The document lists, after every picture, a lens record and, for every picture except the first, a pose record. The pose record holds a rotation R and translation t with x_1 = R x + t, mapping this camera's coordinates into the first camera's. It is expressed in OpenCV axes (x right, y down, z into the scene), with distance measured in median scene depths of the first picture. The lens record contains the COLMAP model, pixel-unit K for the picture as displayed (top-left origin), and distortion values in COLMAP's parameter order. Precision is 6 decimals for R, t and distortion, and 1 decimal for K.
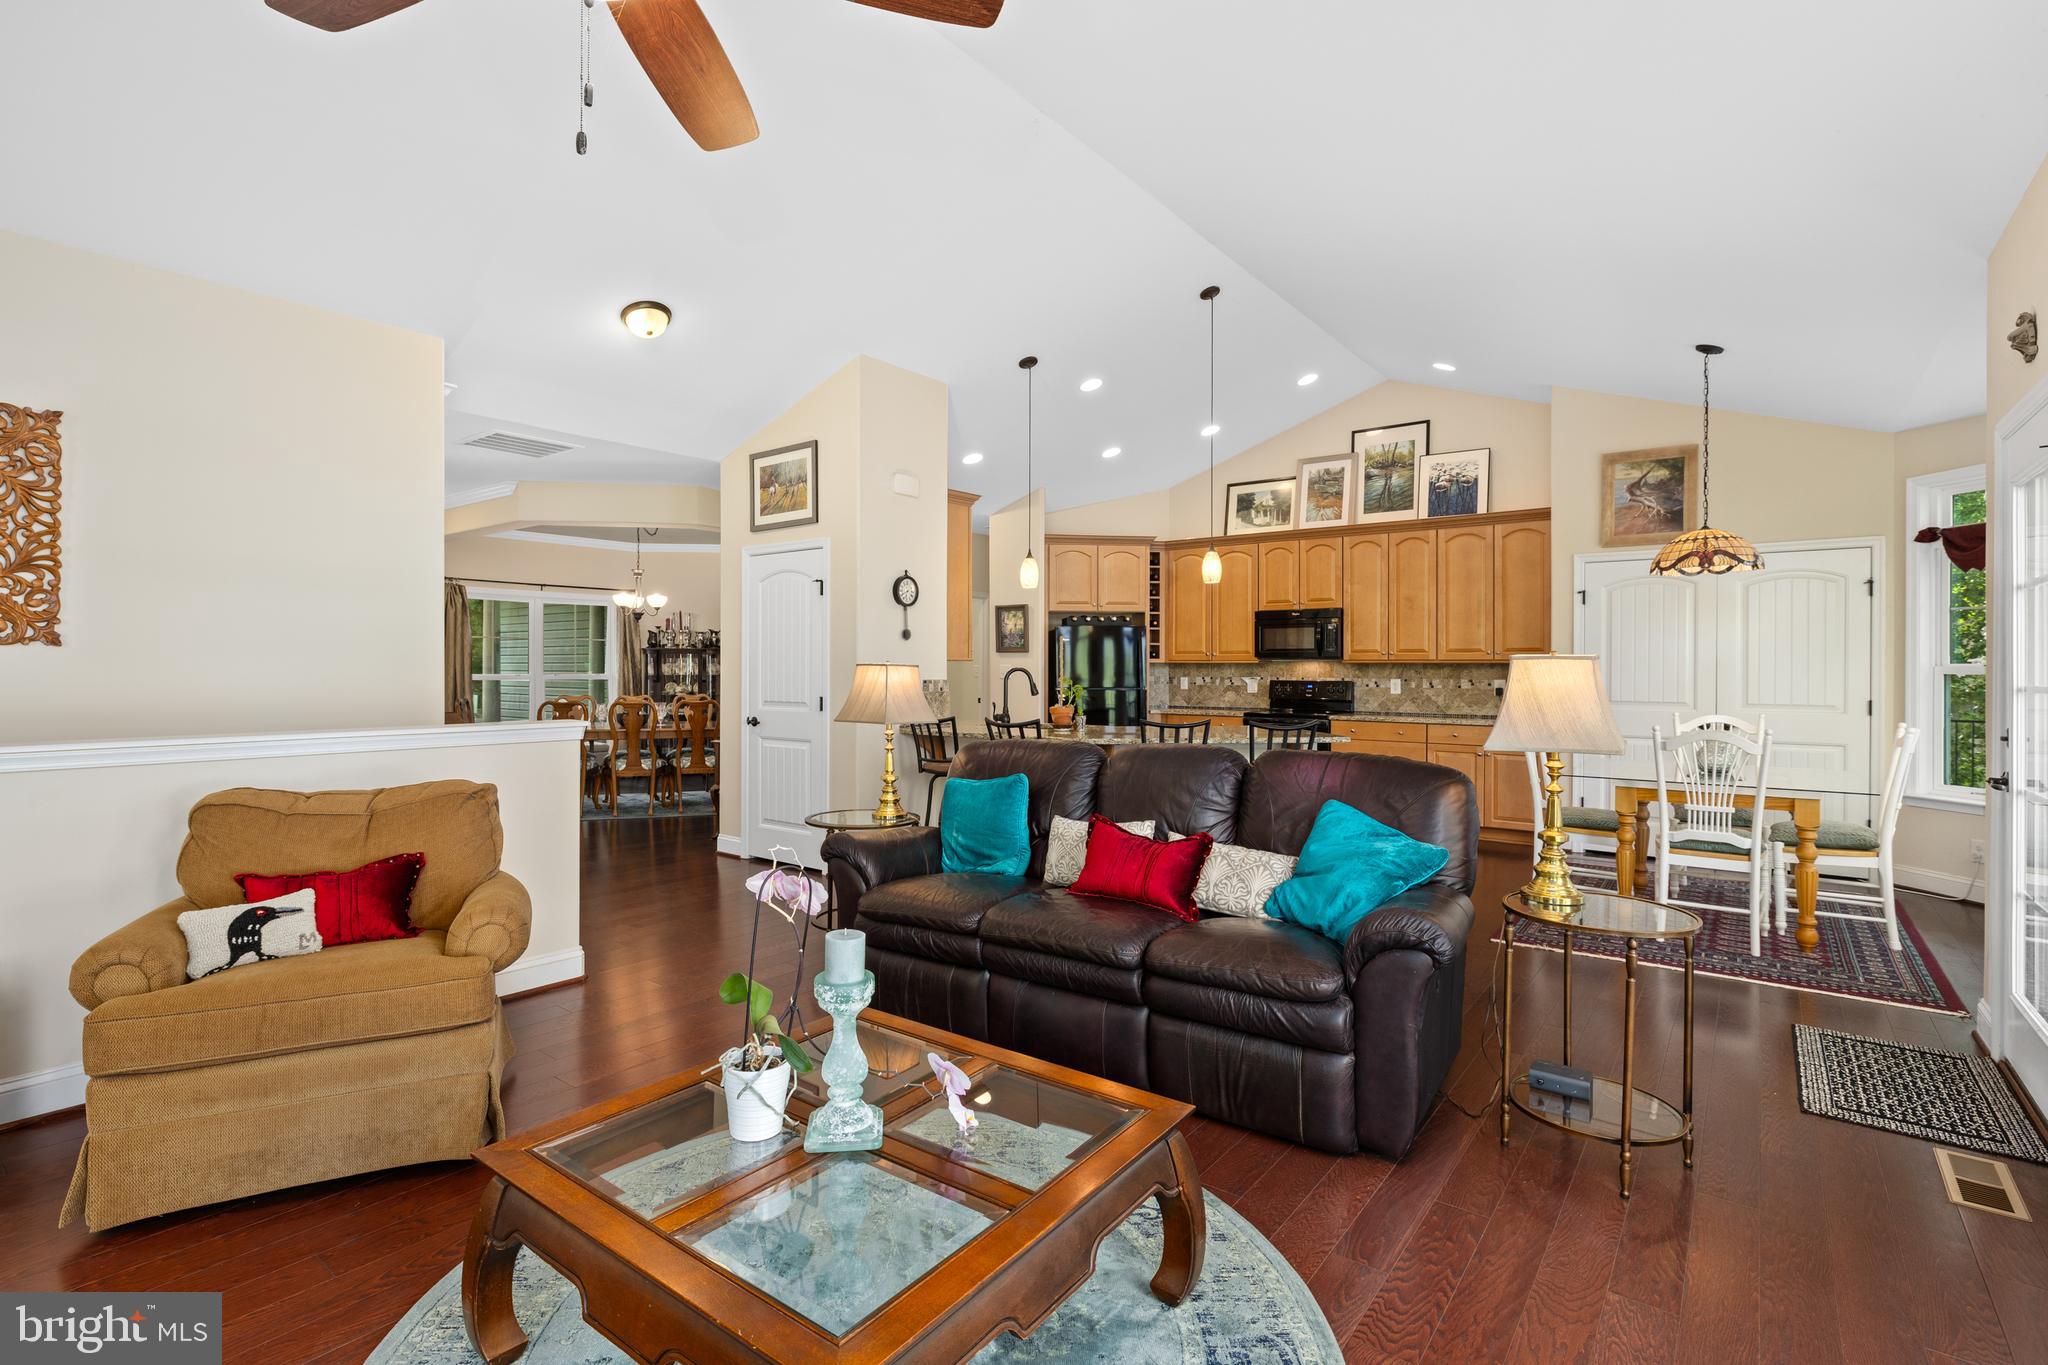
lens RADIAL K [[963.5, 0, 1012.7], [0, 963.5, 665.0], [0, 0, 1]] dist [-0.001373, -0.000593]
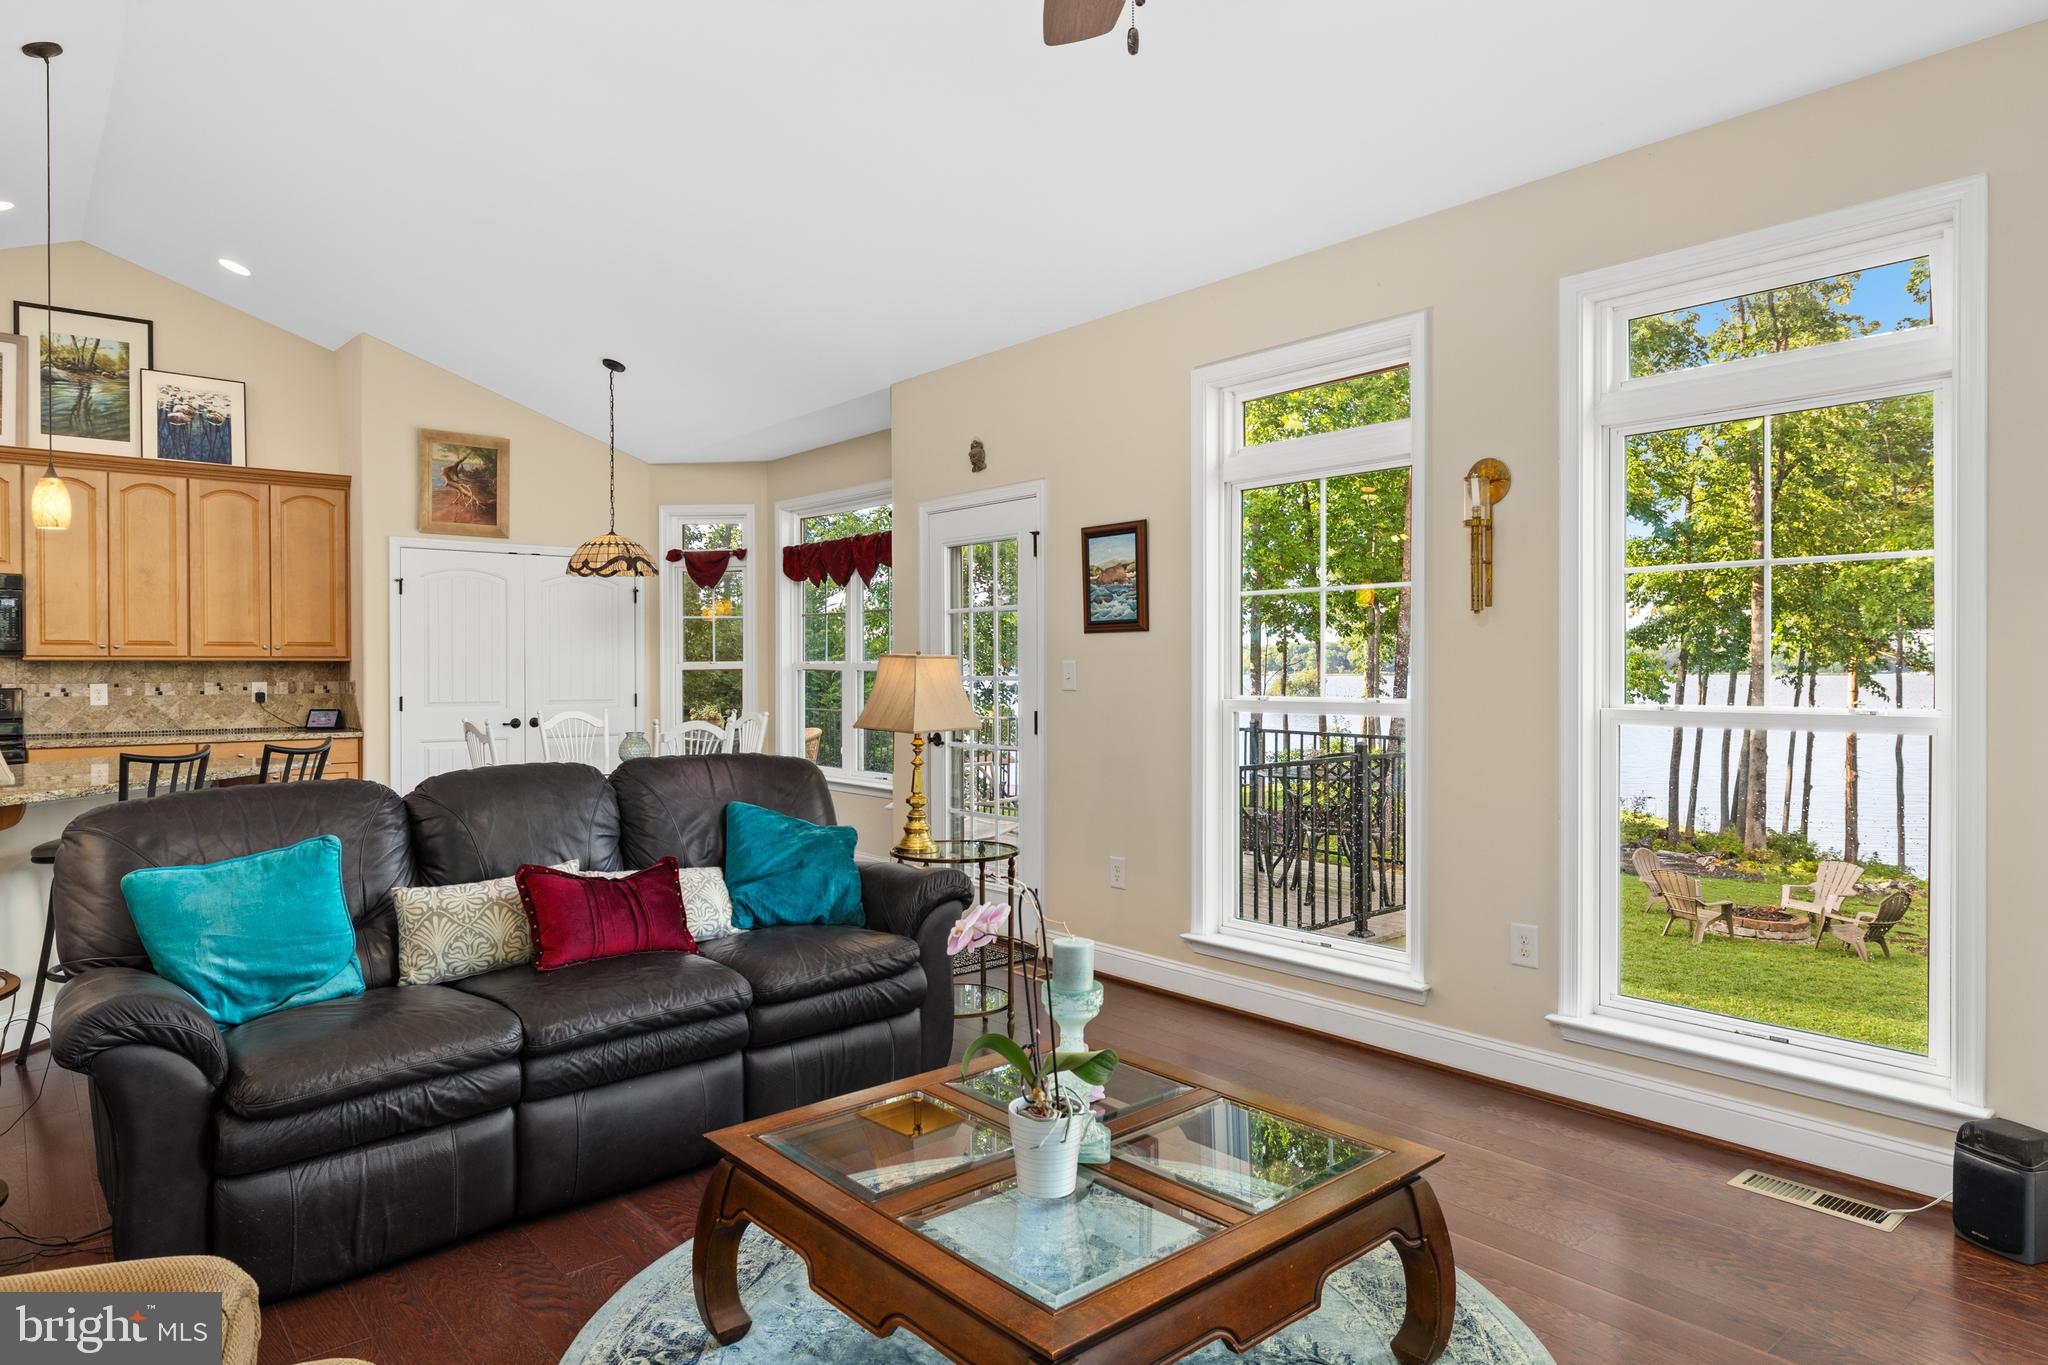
lens RADIAL K [[1211.5, 0, 1018.6], [0, 1211.5, 674.9], [0, 0, 1]] dist [0.000146, 0.000241]
pose [[0.212498, -0.011212, 0.977097, -0.324672], [0.001230, 0.999936, 0.011207, -0.000903], [-0.977161, -0.001180, 0.212498, 0.186222]]
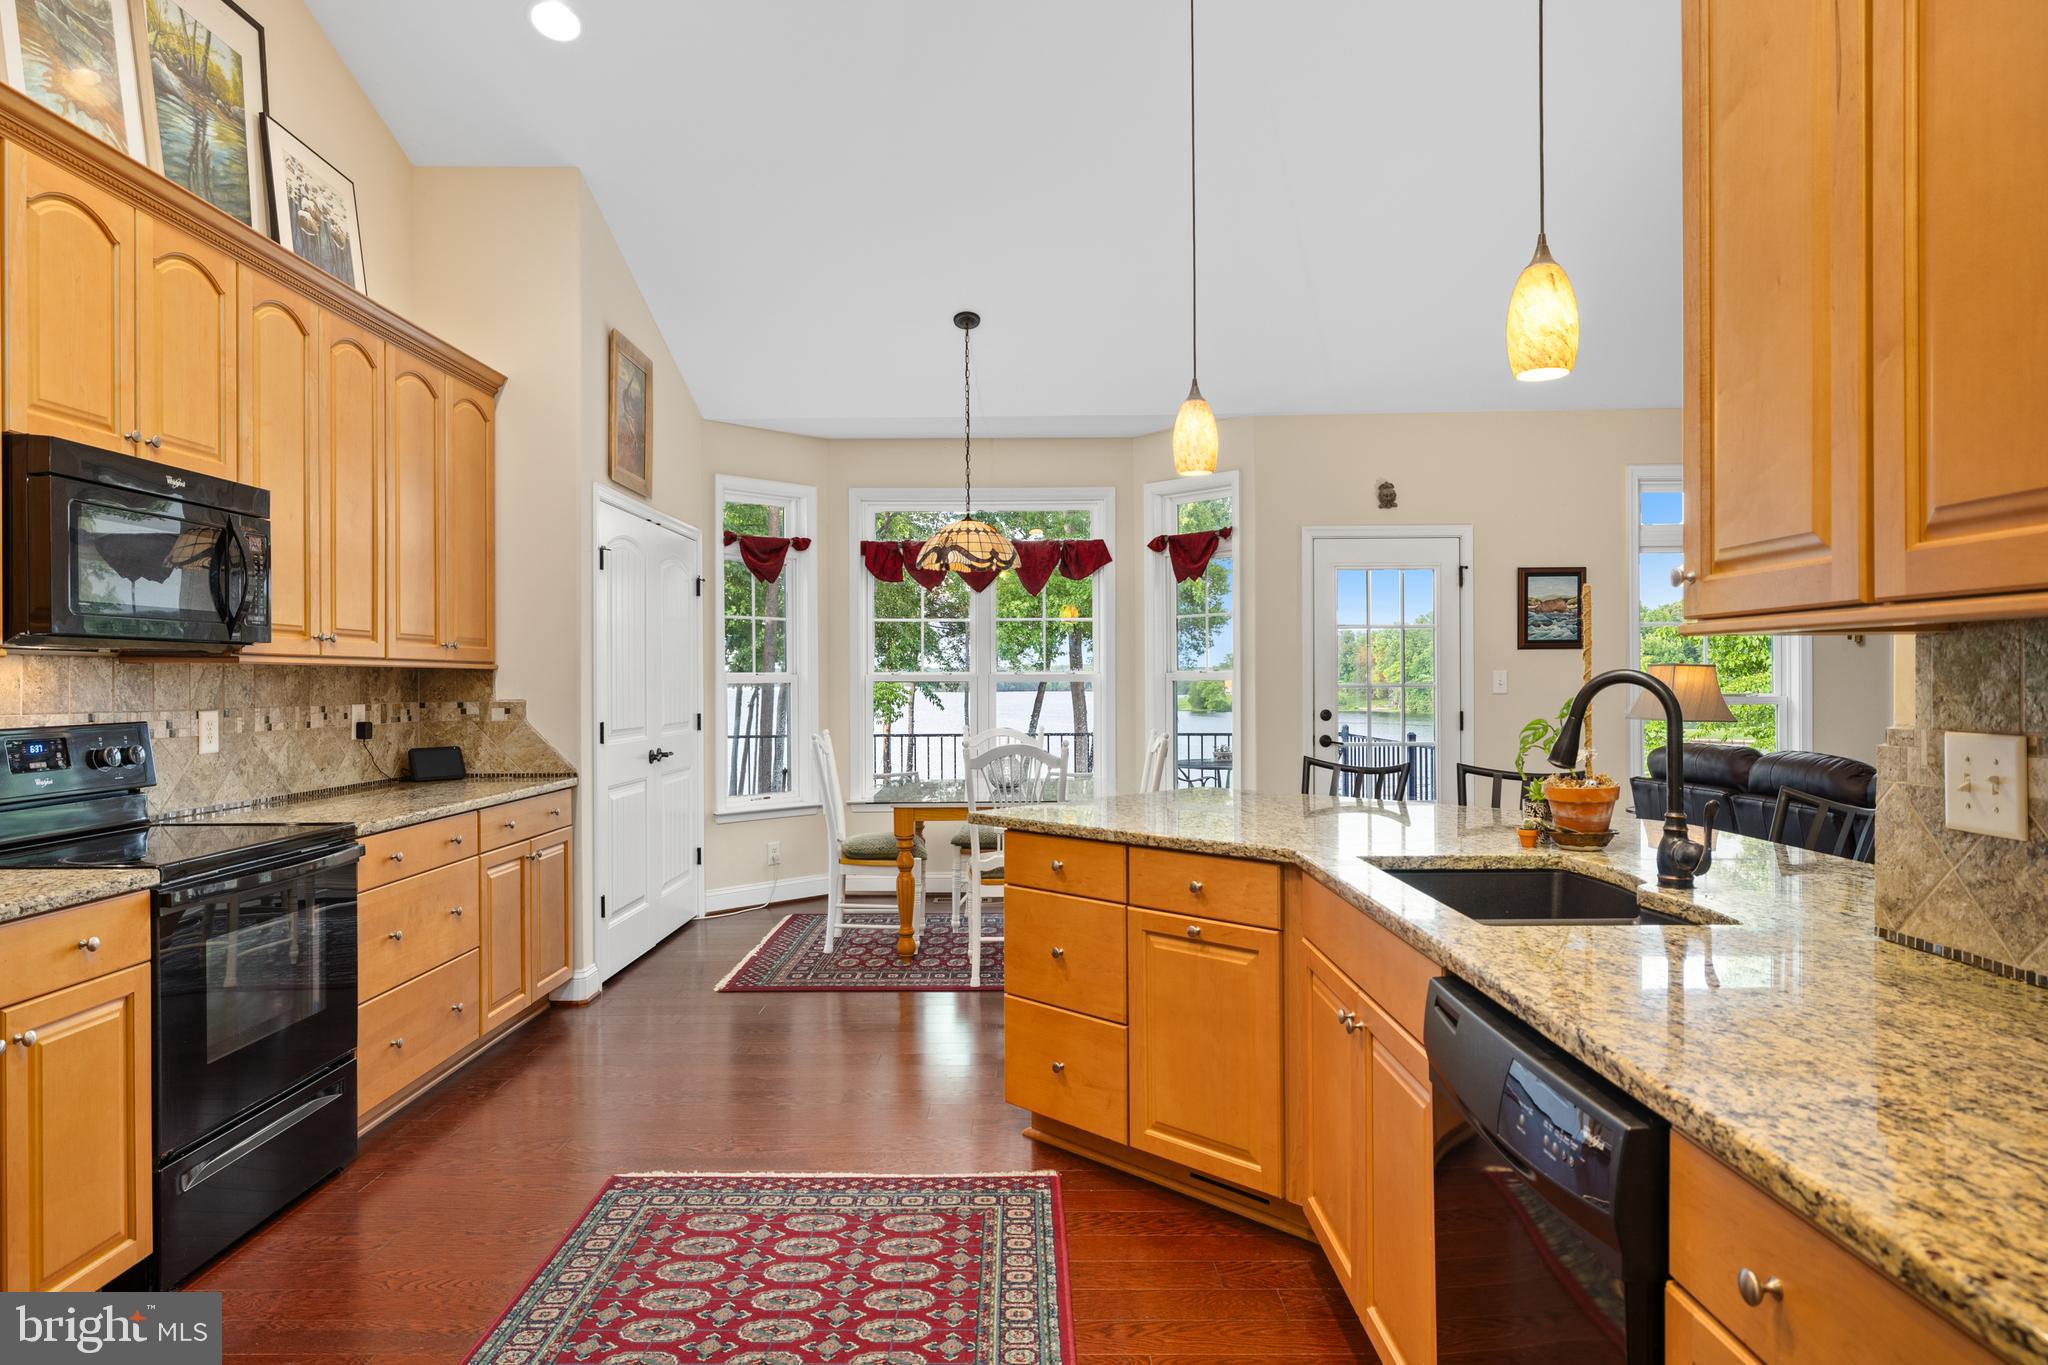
lens RADIAL K [[1211.5, 0, 1031.2], [0, 1211.5, 683.6], [0, 0, 1]] dist [0.000146, 0.000241]
pose [[-0.608767, -0.001209, 0.793348, -0.136751], [0.002801, 0.999989, 0.003673, 0.003954], [-0.793344, 0.004459, -0.608757, 1.090140]]
